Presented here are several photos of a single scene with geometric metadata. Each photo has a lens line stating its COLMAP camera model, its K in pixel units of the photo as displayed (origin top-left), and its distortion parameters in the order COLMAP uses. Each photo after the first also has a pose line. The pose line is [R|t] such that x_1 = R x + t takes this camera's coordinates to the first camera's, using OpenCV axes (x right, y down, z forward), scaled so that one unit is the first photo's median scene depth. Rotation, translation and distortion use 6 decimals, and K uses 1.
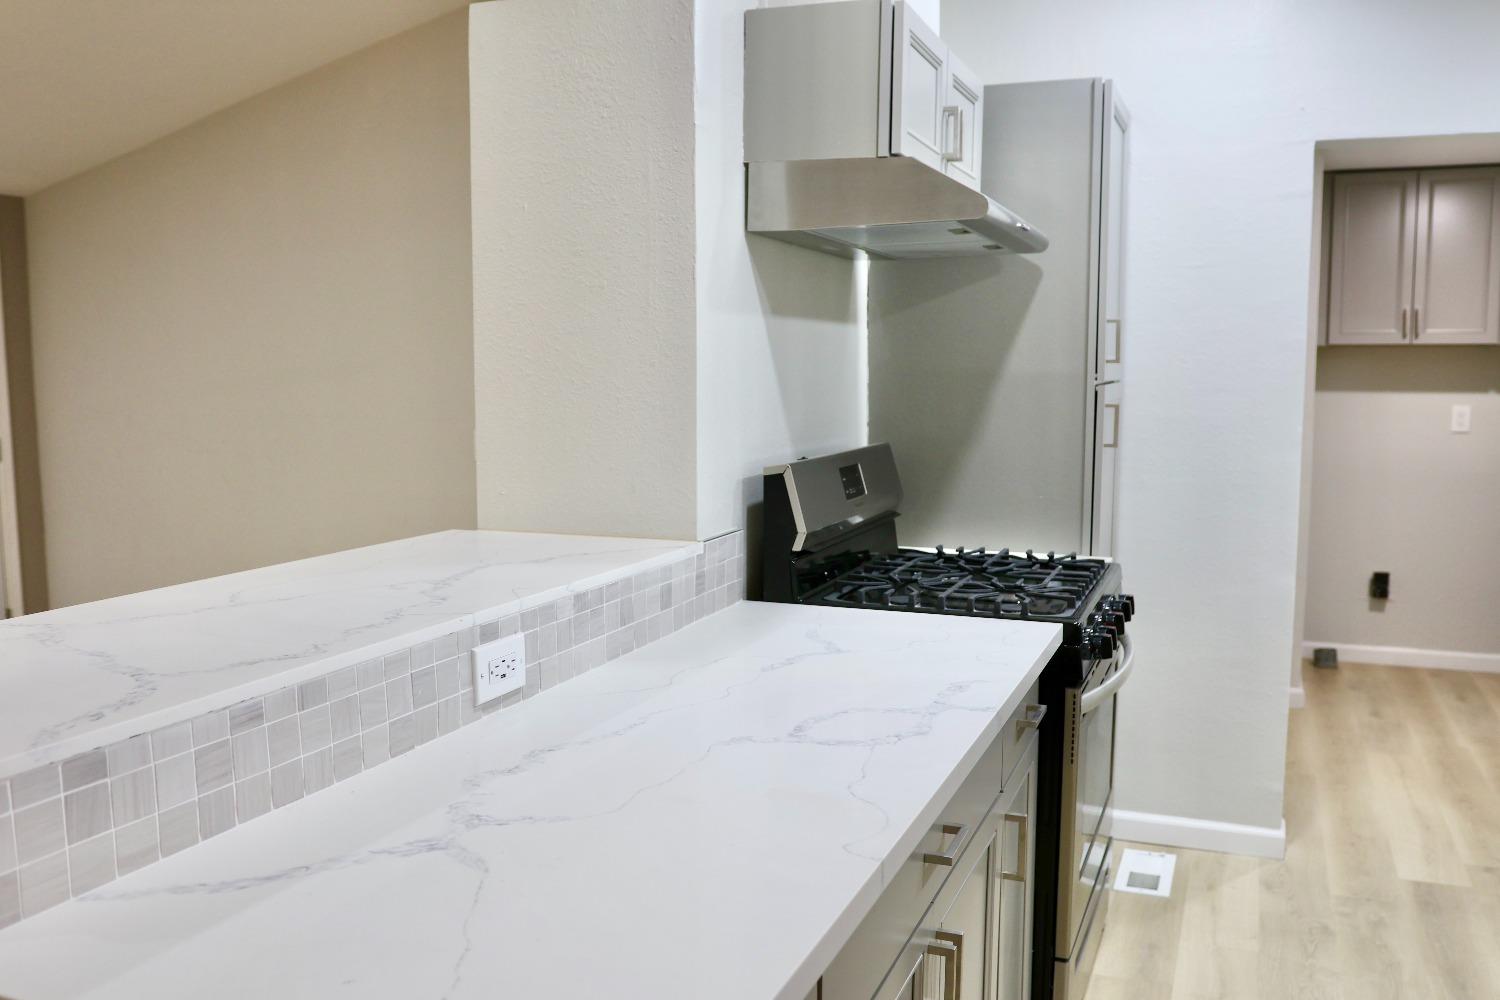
lens RADIAL K [[1265.4, 0, 752.7], [0, 1265.4, 497.4], [0, 0, 1]] dist [-0.062290, 0.001344]
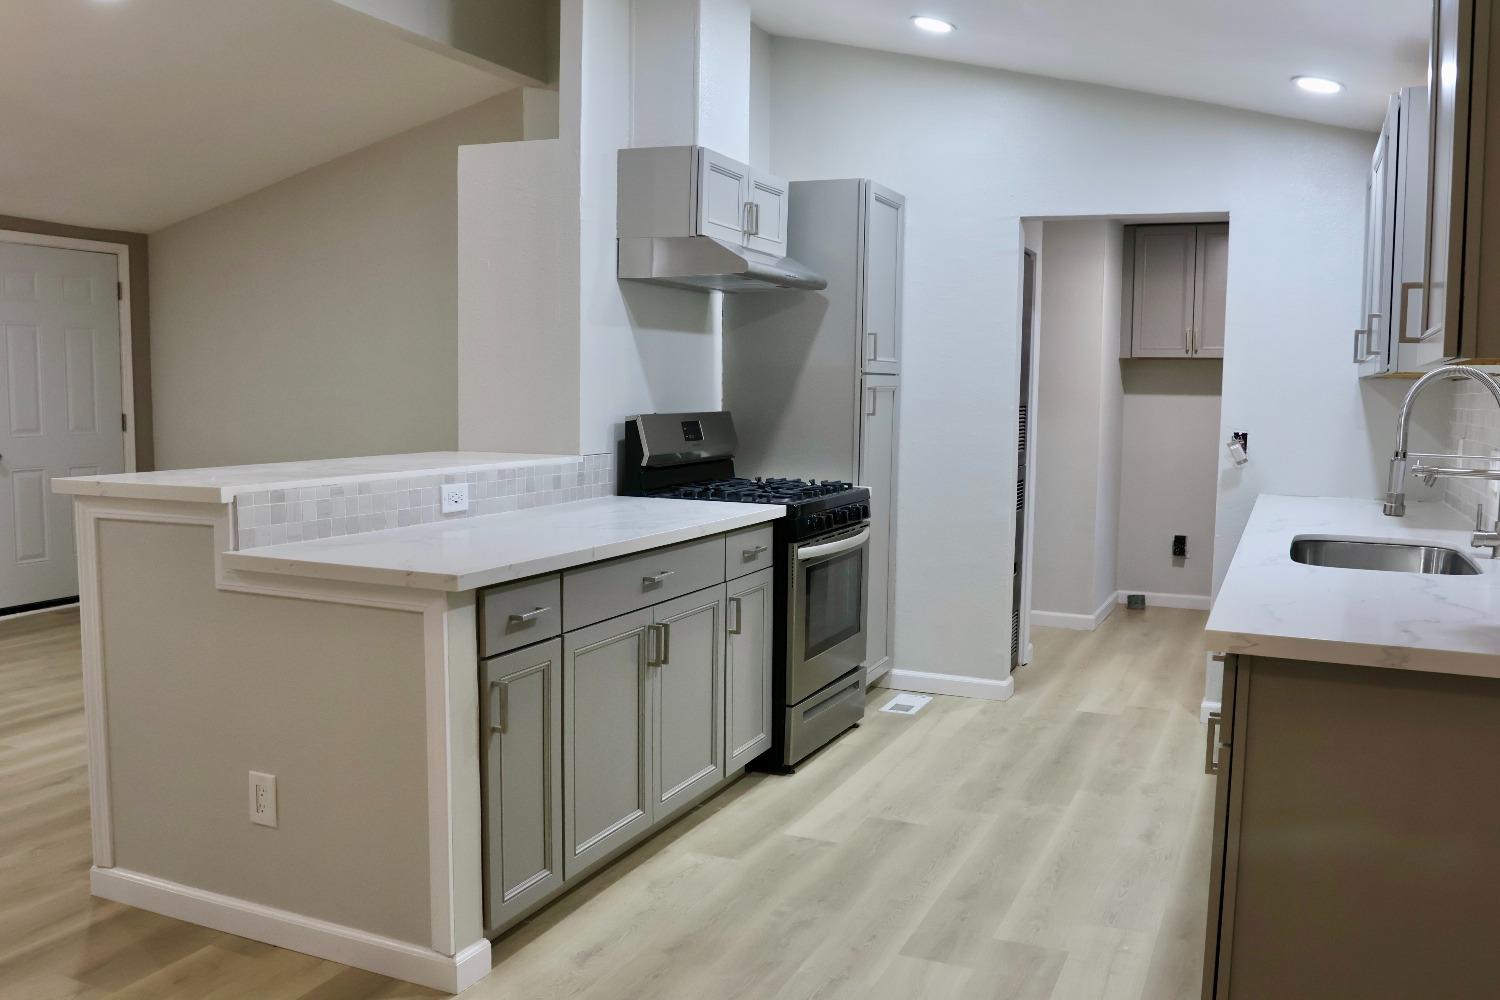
lens RADIAL K [[1265.4, 0, 747.2], [0, 1265.4, 504.8], [0, 0, 1]] dist [-0.062290, 0.001344]
pose [[0.999297, 0.017650, -0.033088, 0.215375], [-0.017909, 0.999811, -0.007570, 0.097812], [0.032948, 0.008157, 0.999424, -0.646765]]
